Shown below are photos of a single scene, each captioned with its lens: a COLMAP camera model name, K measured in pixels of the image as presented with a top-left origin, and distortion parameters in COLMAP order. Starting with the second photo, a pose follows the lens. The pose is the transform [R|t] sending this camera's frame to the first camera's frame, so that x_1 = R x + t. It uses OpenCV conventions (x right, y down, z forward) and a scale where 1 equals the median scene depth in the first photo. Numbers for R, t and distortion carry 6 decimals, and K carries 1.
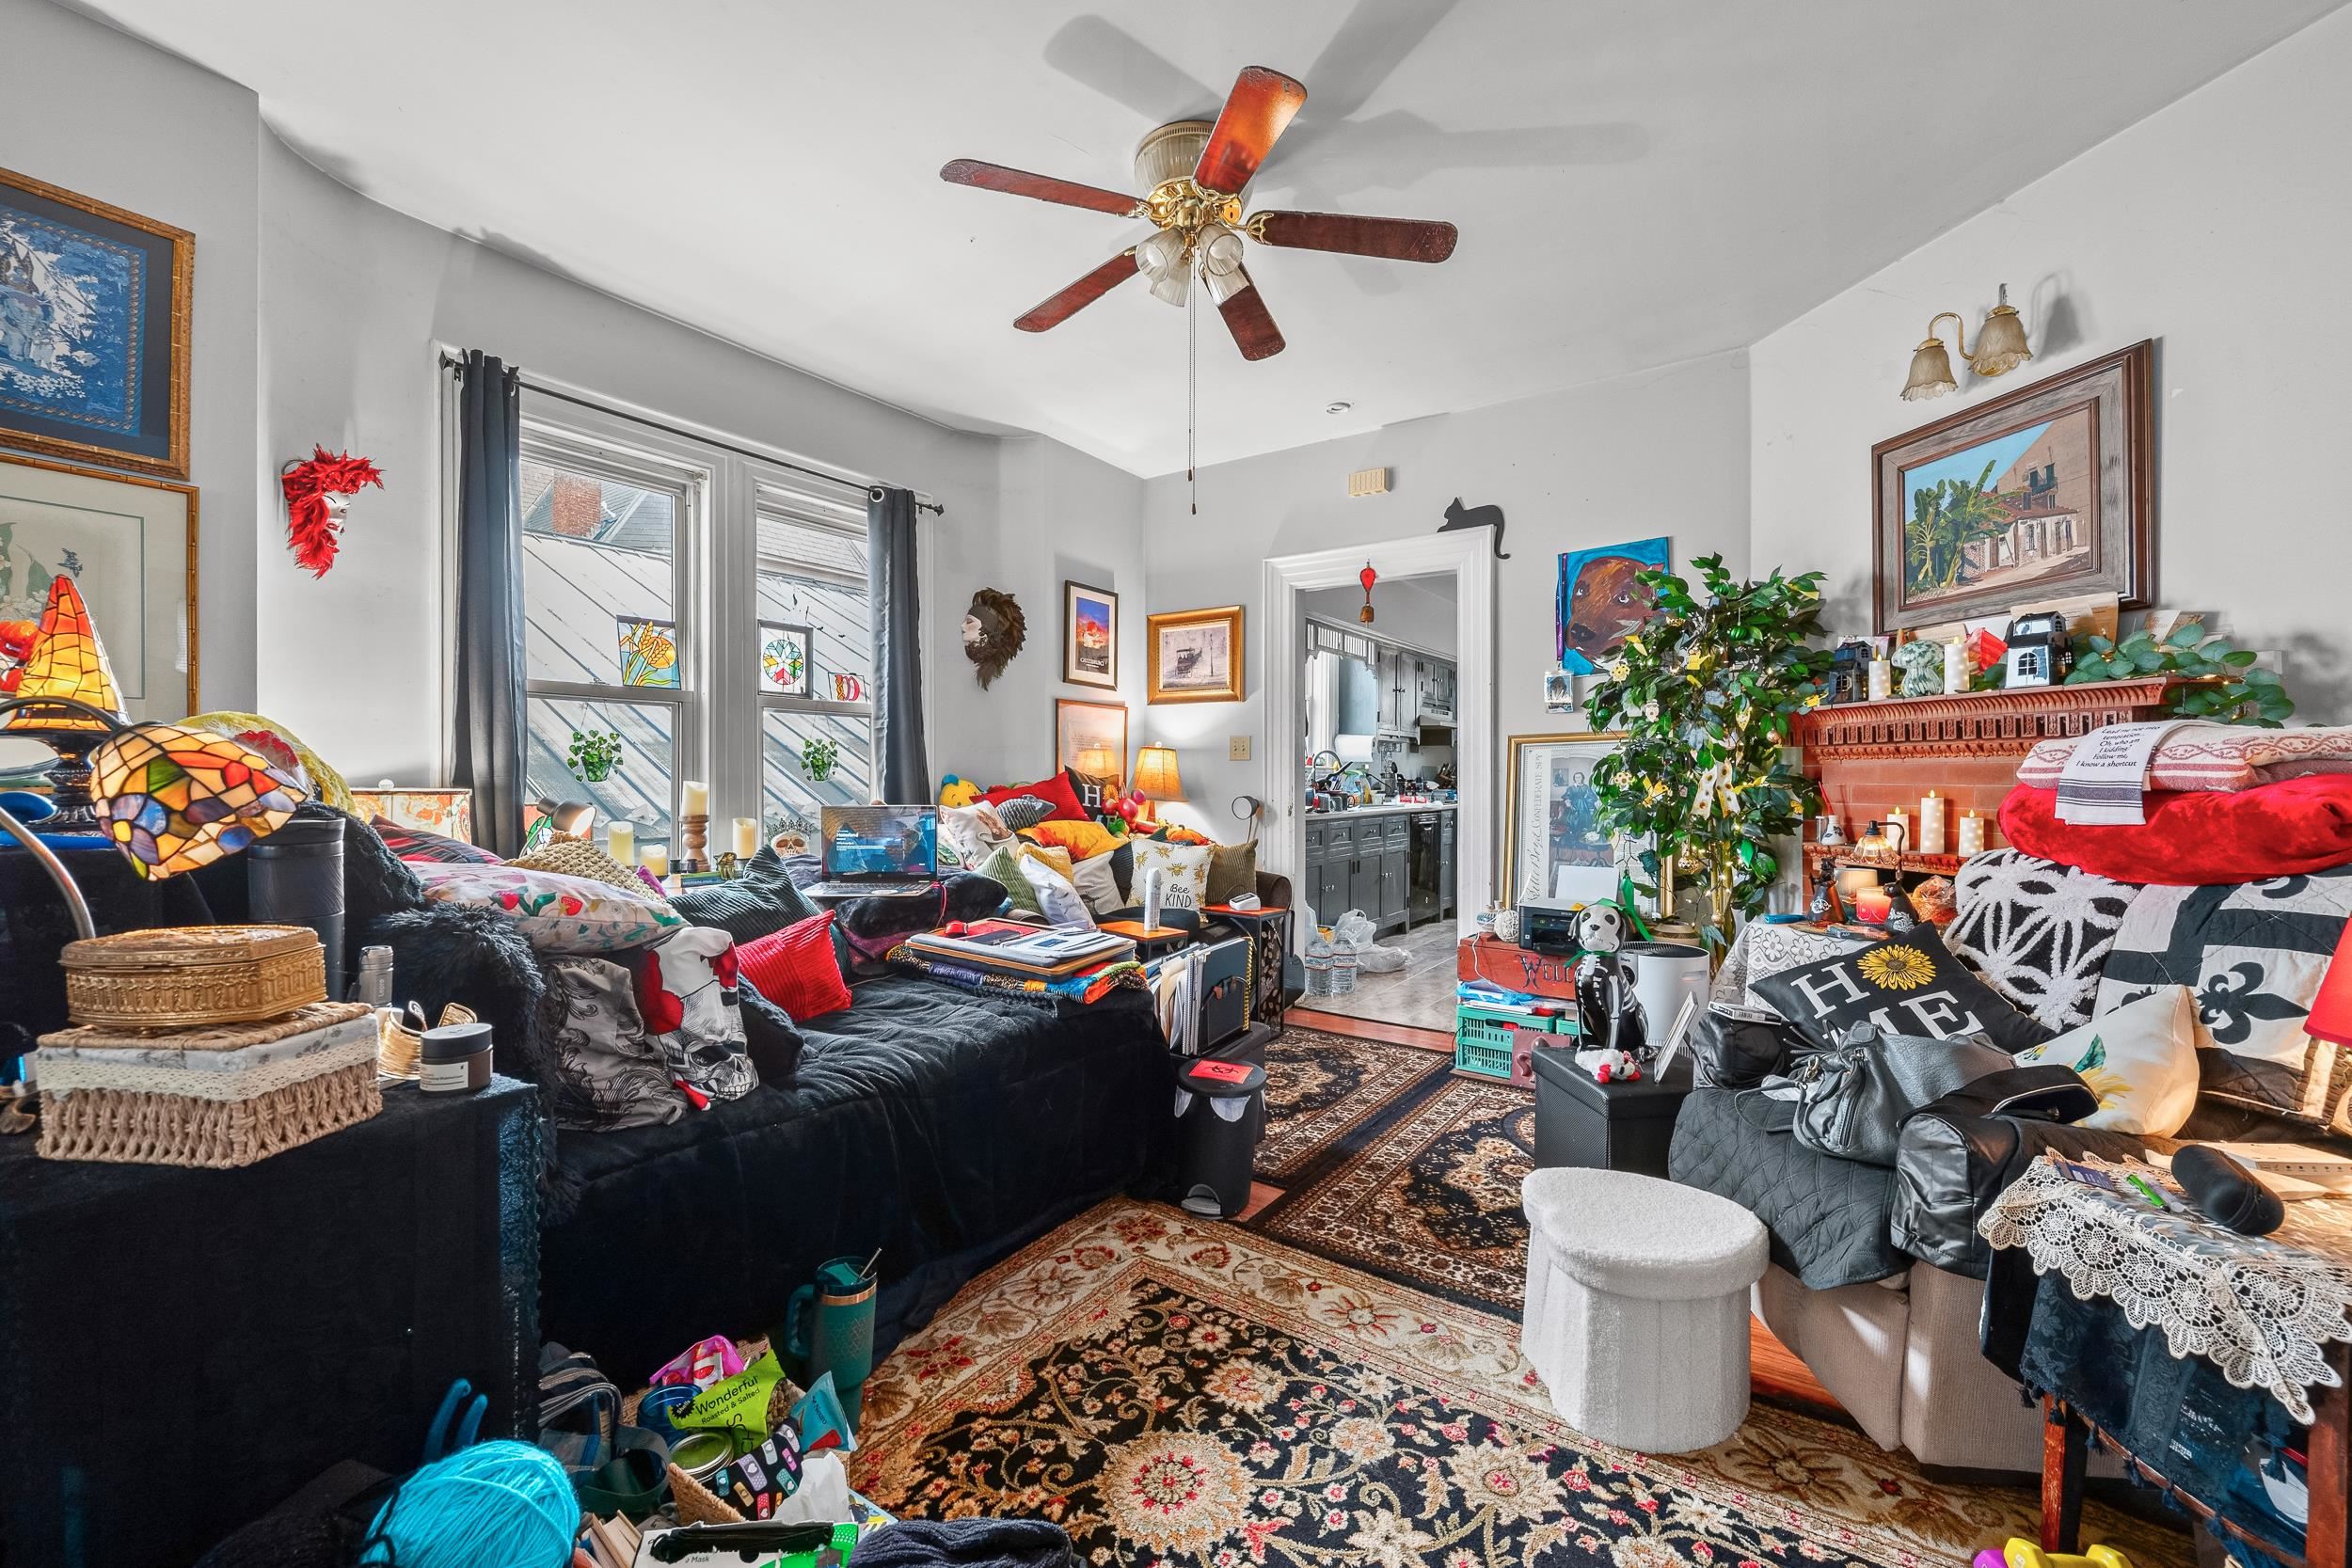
lens RADIAL K [[928.0, 0, 1180.9], [0, 928.0, 778.9], [0, 0, 1]] dist [-0.001623, -0.000536]
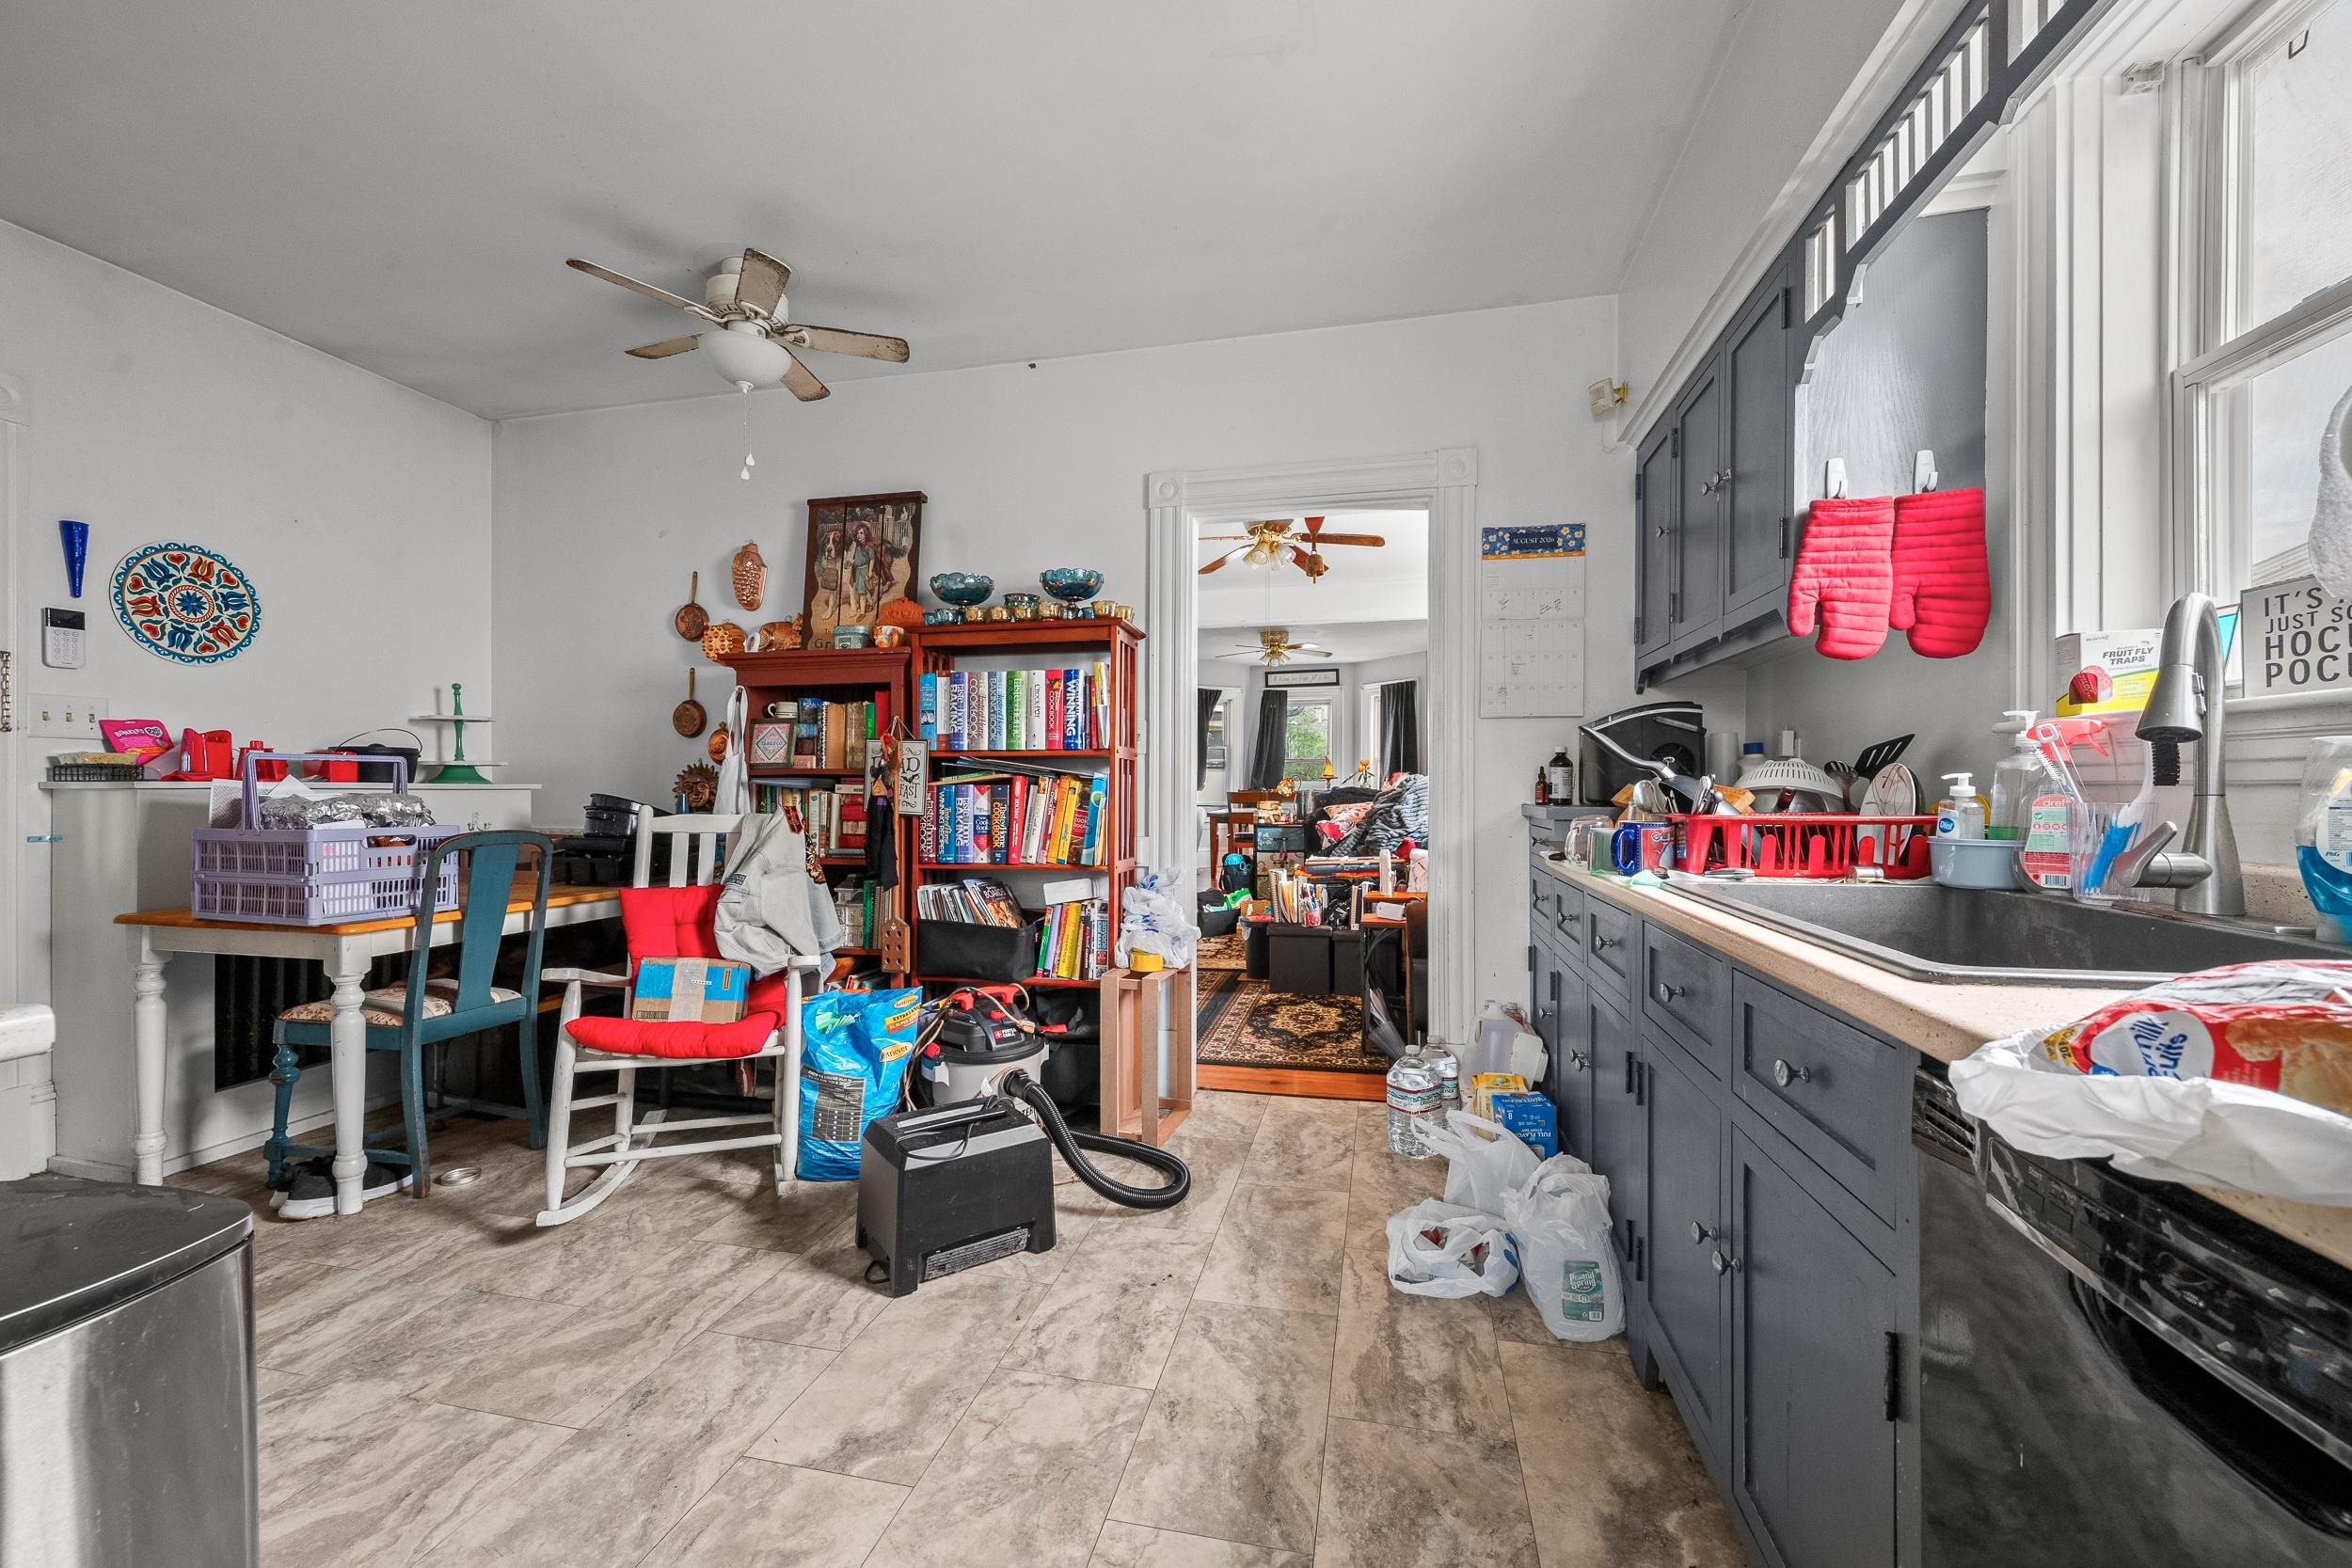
lens RADIAL K [[928.0, 0, 1189.2], [0, 928.0, 793.1], [0, 0, 1]] dist [-0.001623, -0.000536]
pose [[-0.922013, 0.000322, -0.387159, 1.080002], [-0.002587, 0.999972, 0.006993, 0.008042], [0.387150, 0.007449, -0.921986, 3.048324]]
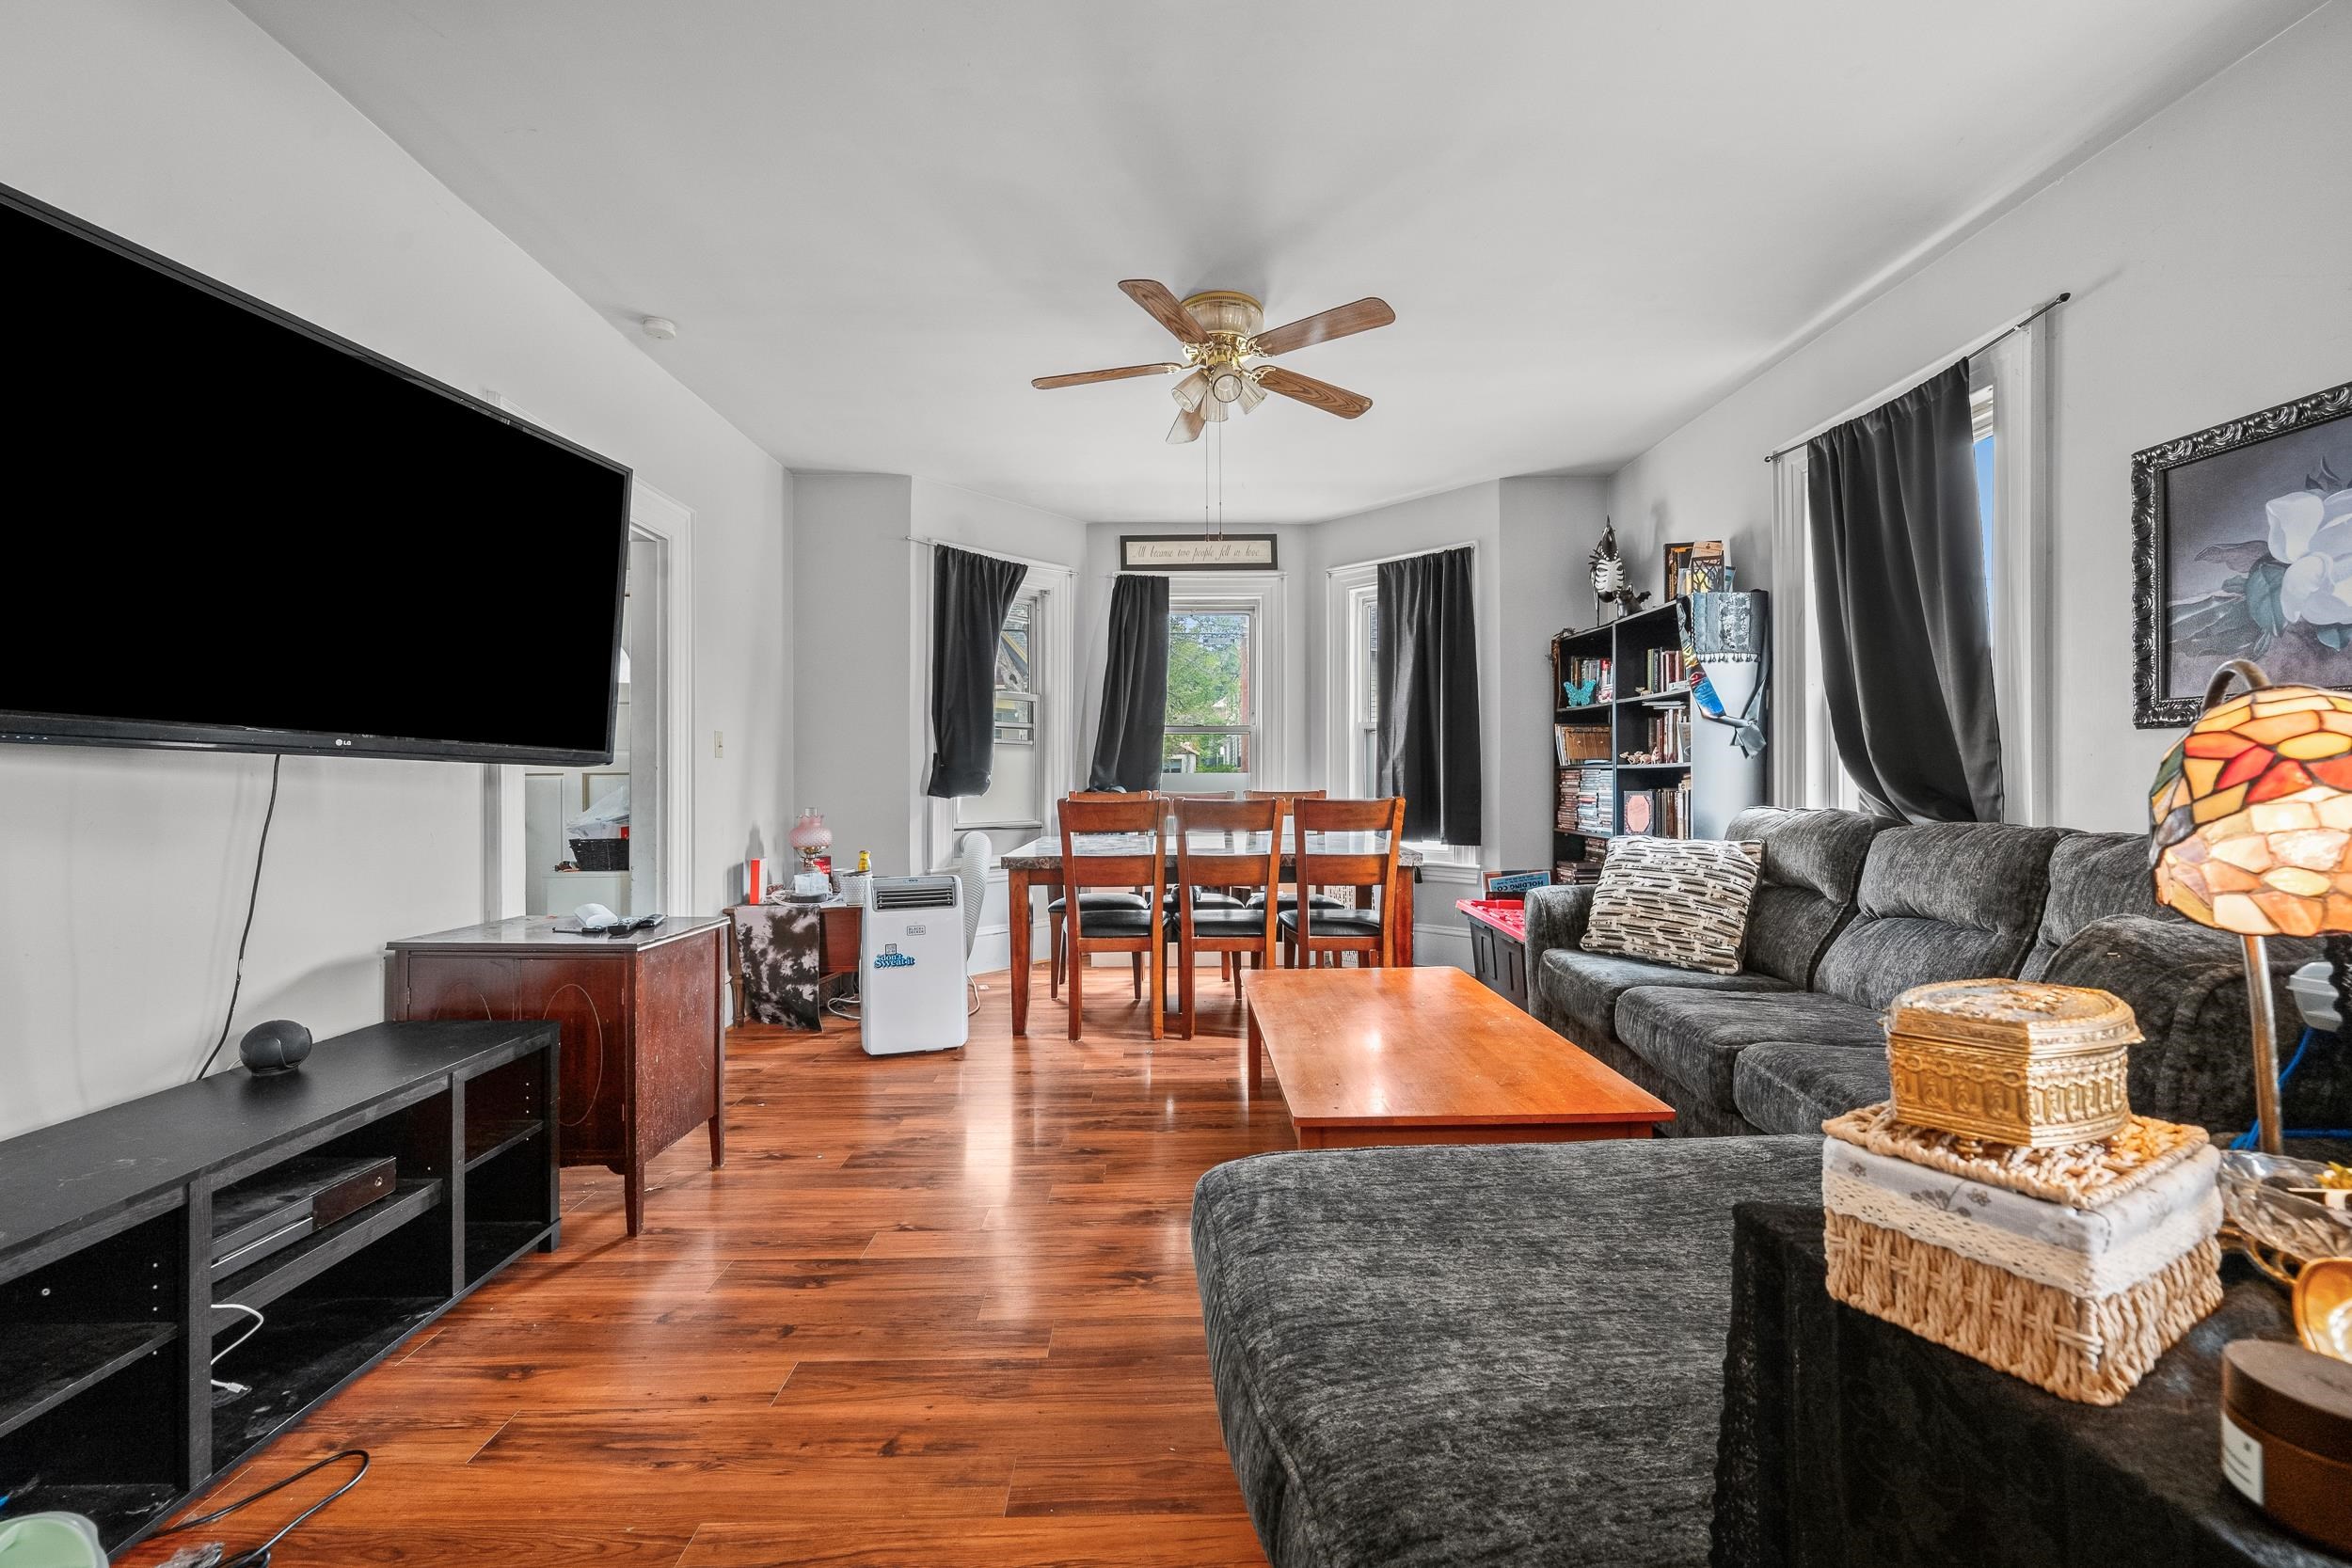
lens RADIAL K [[928.0, 0, 1173.3], [0, 928.0, 784.8], [0, 0, 1]] dist [-0.001623, -0.000536]
pose [[-0.808637, 0.001621, -0.588305, -0.053041], [0.000034, 0.999996, 0.002708, -0.000318], [0.588307, 0.002170, -0.808635, 0.374390]]
